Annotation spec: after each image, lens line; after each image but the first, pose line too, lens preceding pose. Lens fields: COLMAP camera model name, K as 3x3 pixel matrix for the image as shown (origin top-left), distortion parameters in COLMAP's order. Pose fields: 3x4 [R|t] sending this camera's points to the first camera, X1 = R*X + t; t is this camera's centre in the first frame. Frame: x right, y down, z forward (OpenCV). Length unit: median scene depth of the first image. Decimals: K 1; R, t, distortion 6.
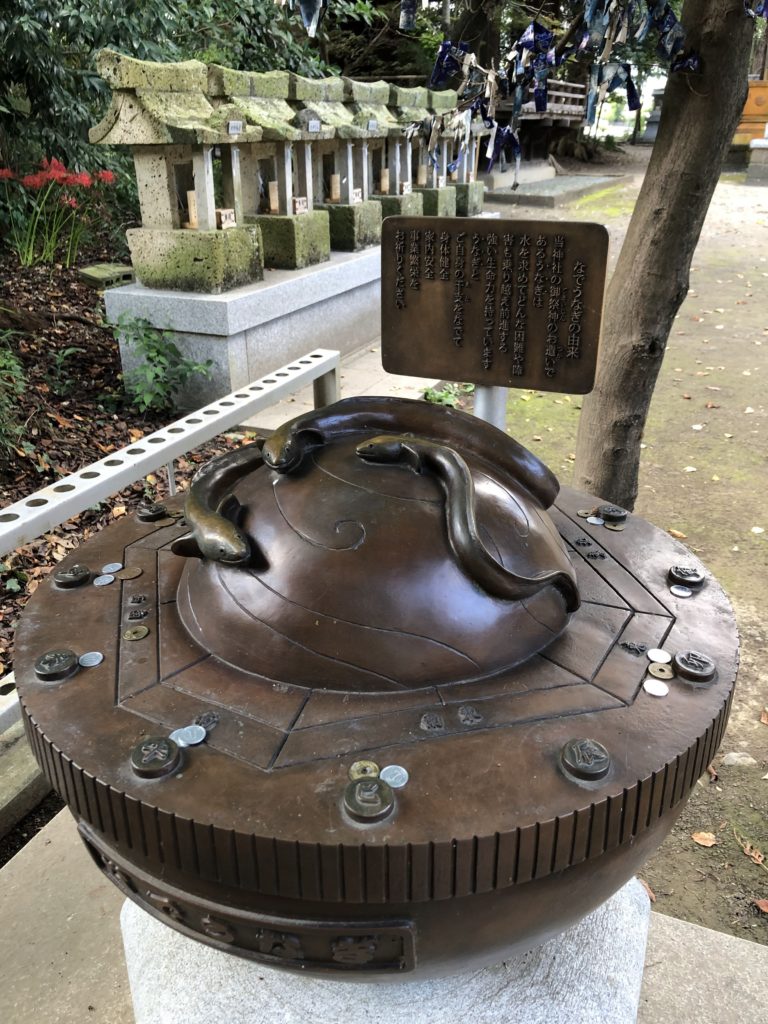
lens RADIAL K [[845.3, 0, 385.7], [0, 845.3, 511.3], [0, 0, 1]] dist [0.014806, -0.000656]
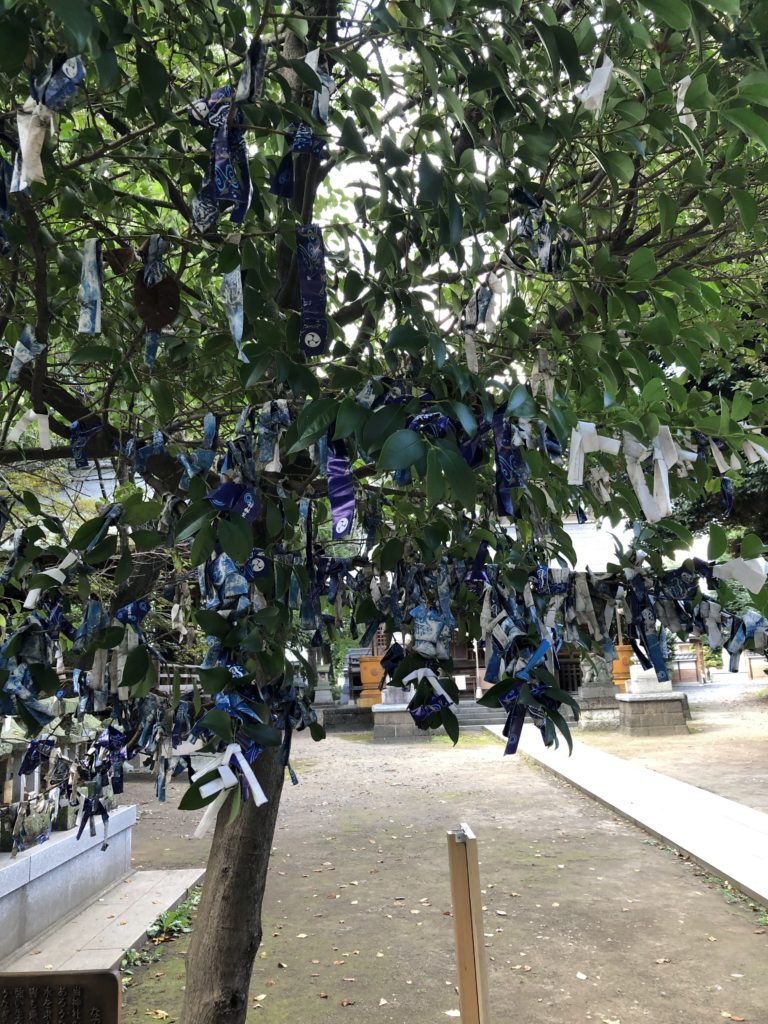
lens RADIAL K [[845.3, 0, 381.5], [0, 845.3, 508.3], [0, 0, 1]] dist [0.014806, -0.000656]
pose [[0.927864, 0.046034, 0.370067, 0.065765], [0.184270, 0.806143, -0.562298, -0.059391], [-0.324212, 0.589928, 0.739508, -0.210624]]
